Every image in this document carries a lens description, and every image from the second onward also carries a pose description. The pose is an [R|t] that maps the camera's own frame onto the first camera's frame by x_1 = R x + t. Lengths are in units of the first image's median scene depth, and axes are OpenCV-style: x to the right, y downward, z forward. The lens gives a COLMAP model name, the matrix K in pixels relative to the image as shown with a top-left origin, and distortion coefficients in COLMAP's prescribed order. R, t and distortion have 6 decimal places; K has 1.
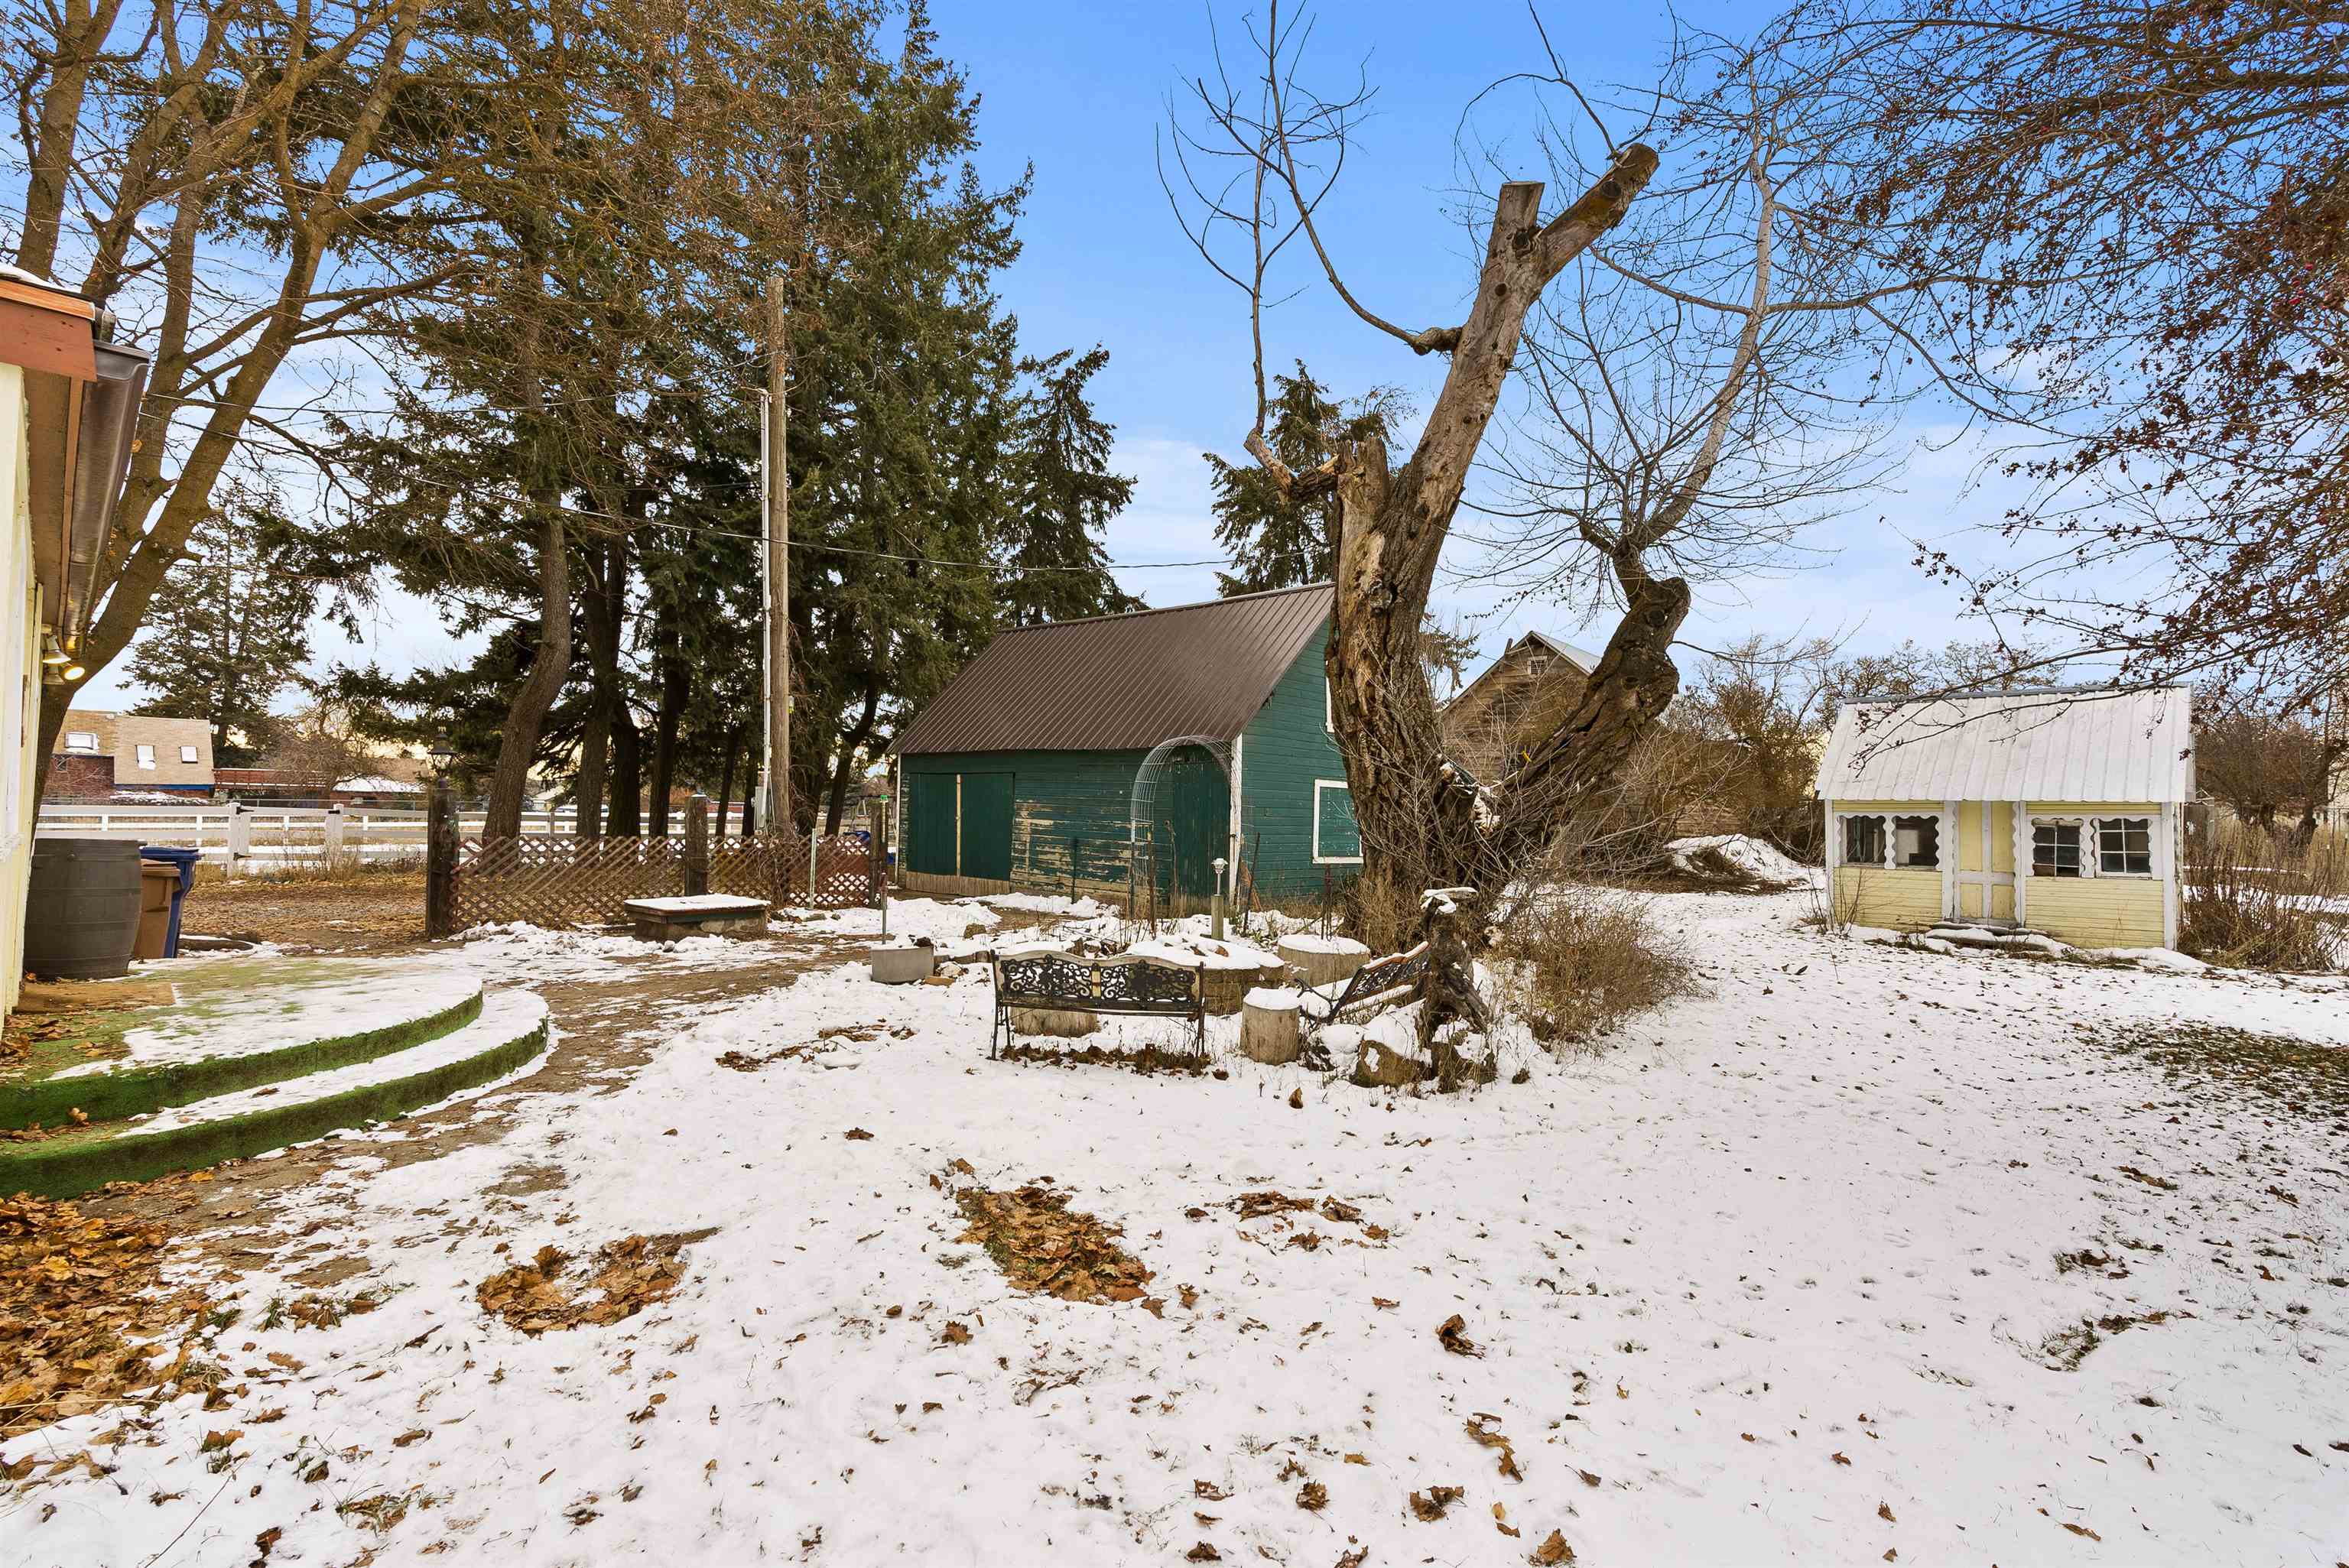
lens RADIAL K [[1060.8, 0, 1174.5], [0, 1060.8, 784.0], [0, 0, 1]] dist [-0.001027, 0.000269]
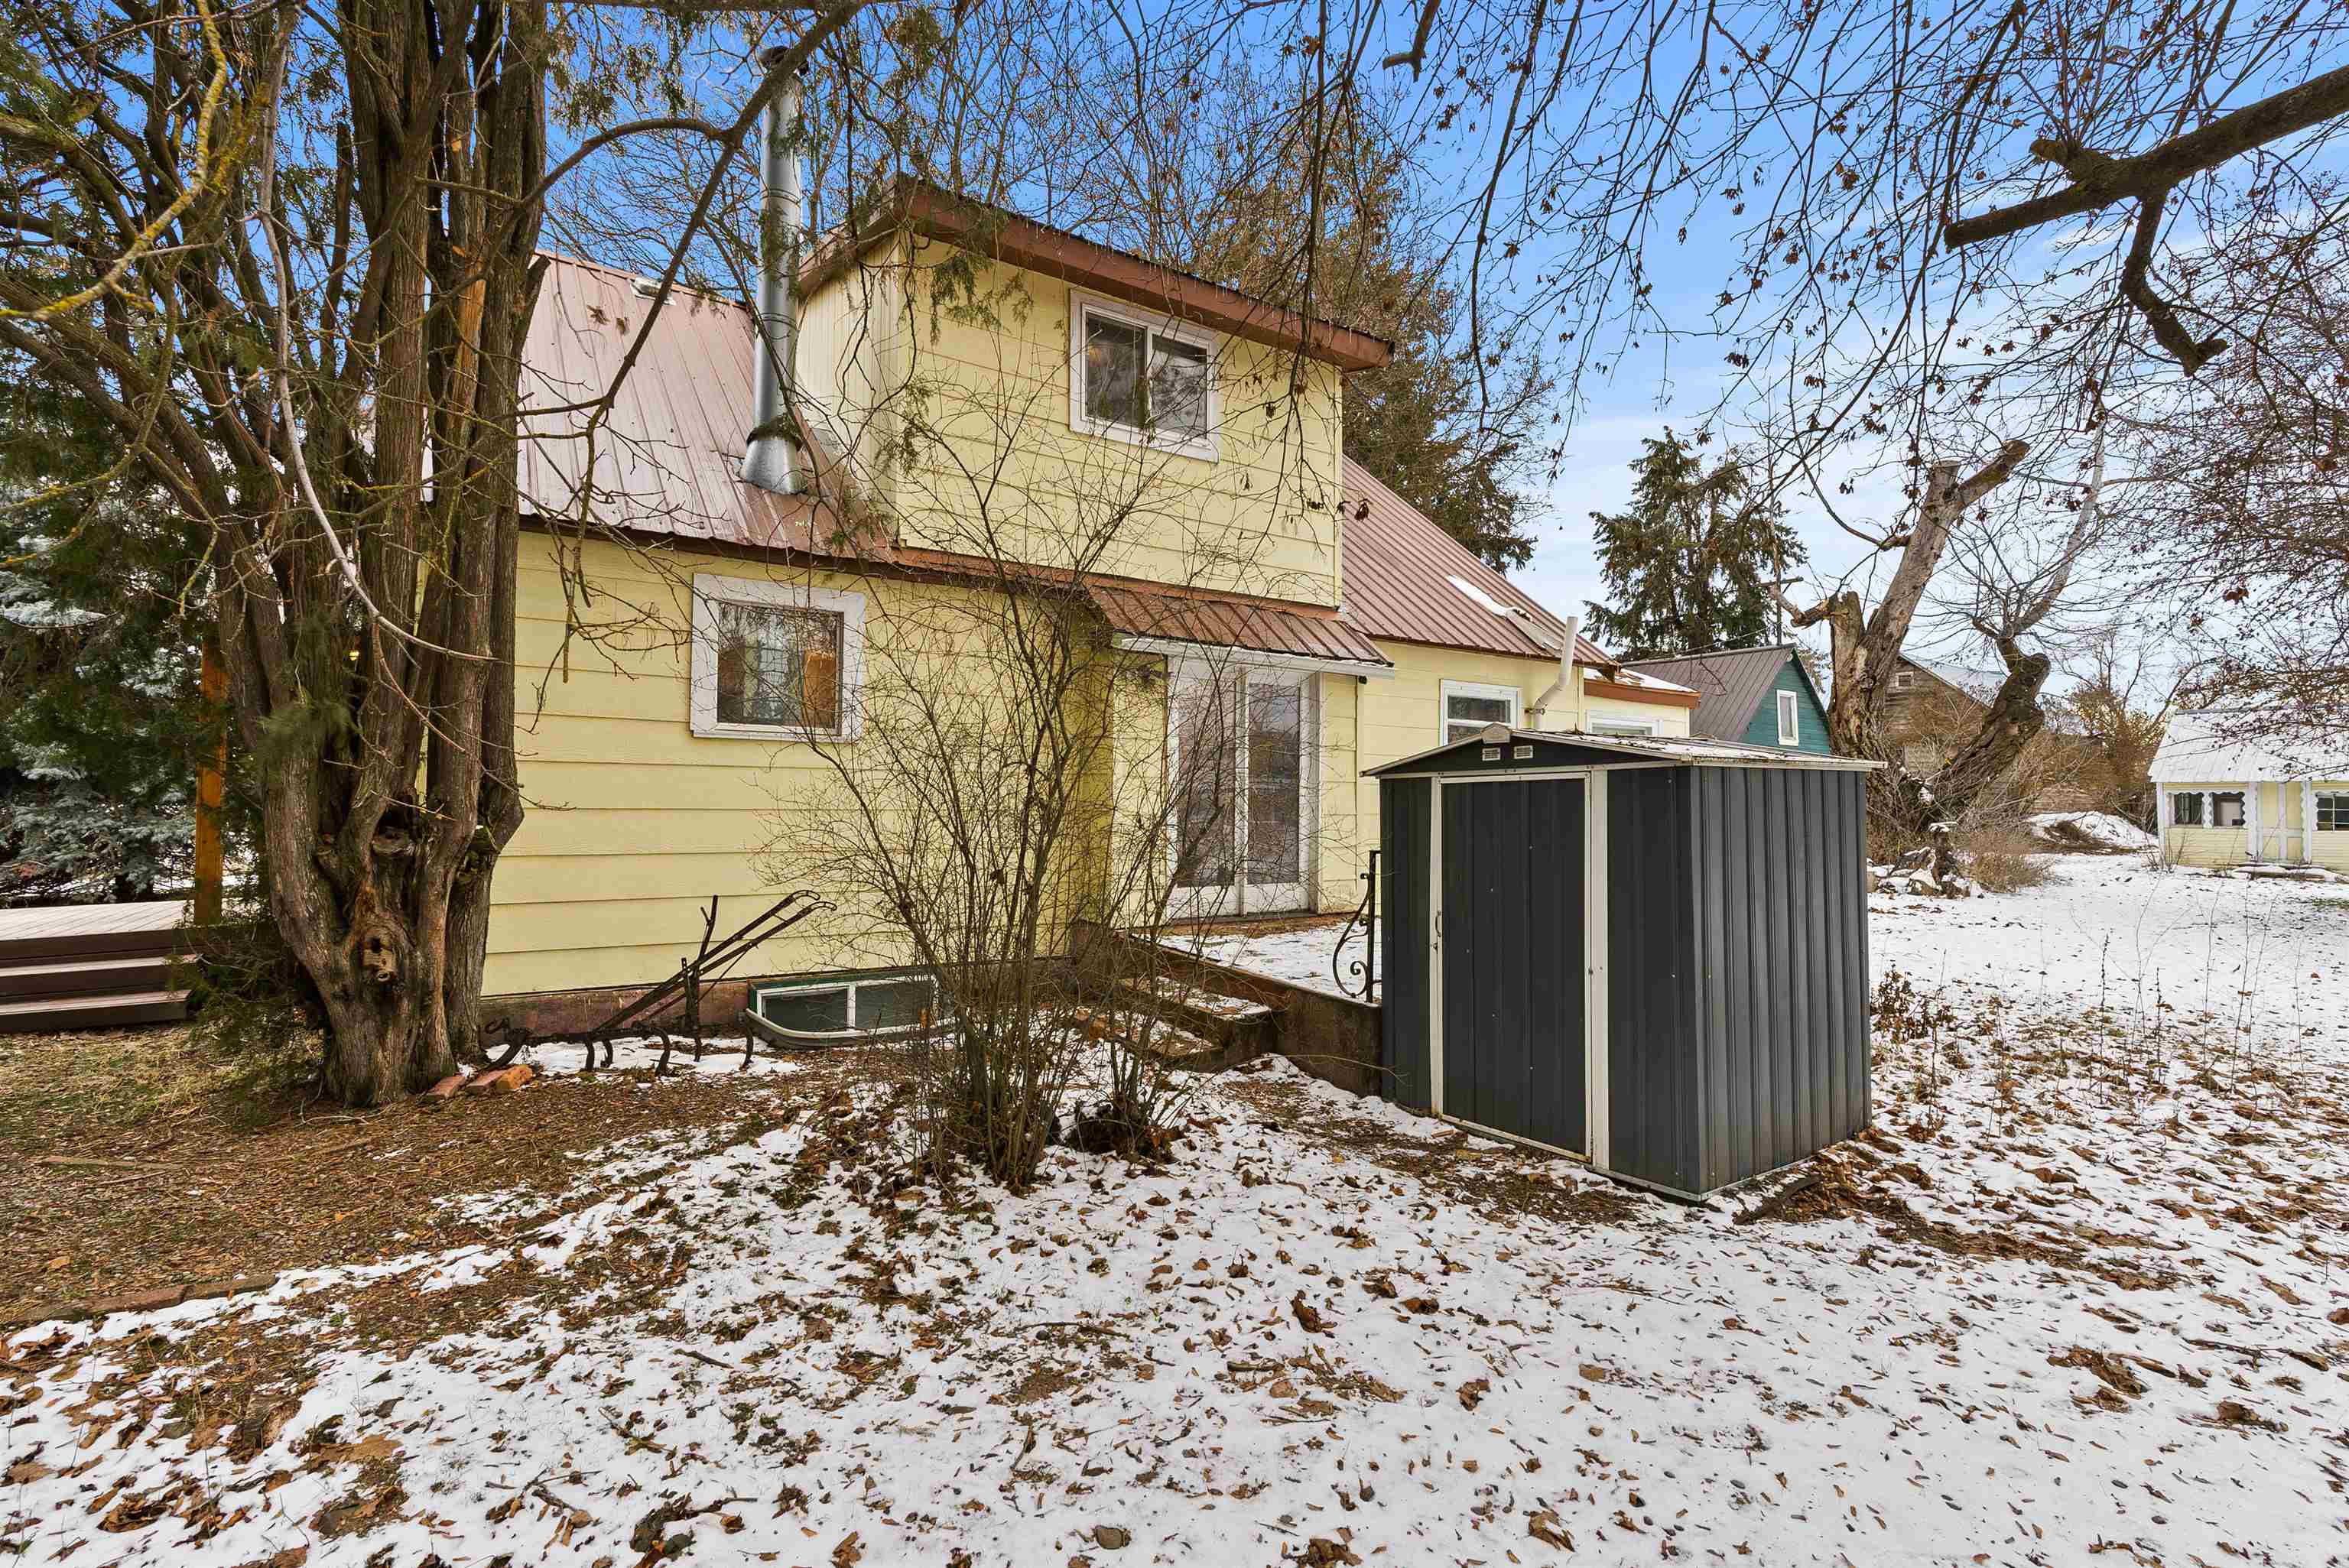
lens RADIAL K [[1106.0, 0, 1174.5], [0, 1106.0, 784.0], [0, 0, 1]] dist [0.015875, 0.000245]
pose [[0.979043, -0.018358, -0.202825, -0.179044], [0.019398, 0.999807, 0.003141, -0.006182], [0.202728, -0.007009, 0.979210, -0.352095]]
